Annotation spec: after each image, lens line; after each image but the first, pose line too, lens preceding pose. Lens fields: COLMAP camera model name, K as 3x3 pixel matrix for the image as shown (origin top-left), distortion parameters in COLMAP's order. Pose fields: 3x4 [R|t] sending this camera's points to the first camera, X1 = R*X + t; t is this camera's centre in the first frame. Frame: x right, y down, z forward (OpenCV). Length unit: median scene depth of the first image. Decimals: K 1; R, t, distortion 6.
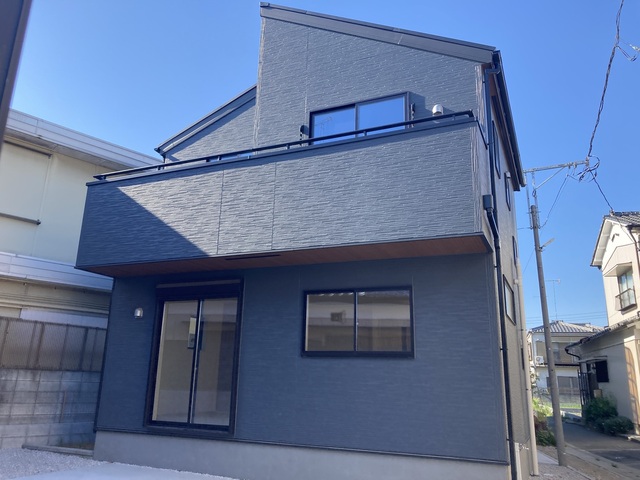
lens RADIAL K [[506.1, 0, 320.0], [0, 506.1, 240.0], [0, 0, 1]] dist [0.008067, -0.002215]
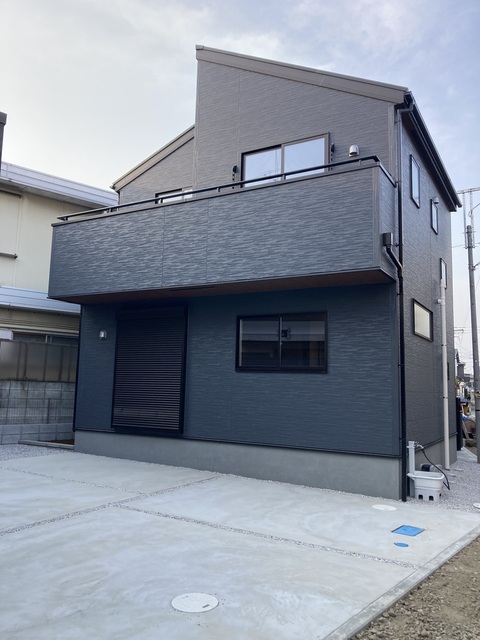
lens RADIAL K [[503.5, 0, 240.0], [0, 503.5, 320.0], [0, 0, 1]] dist [0.012104, -0.000550]
pose [[0.994928, -0.012756, -0.099774, 0.078665], [0.026295, 0.990416, 0.135589, -0.040955], [0.097088, -0.137525, 0.985728, -0.122967]]
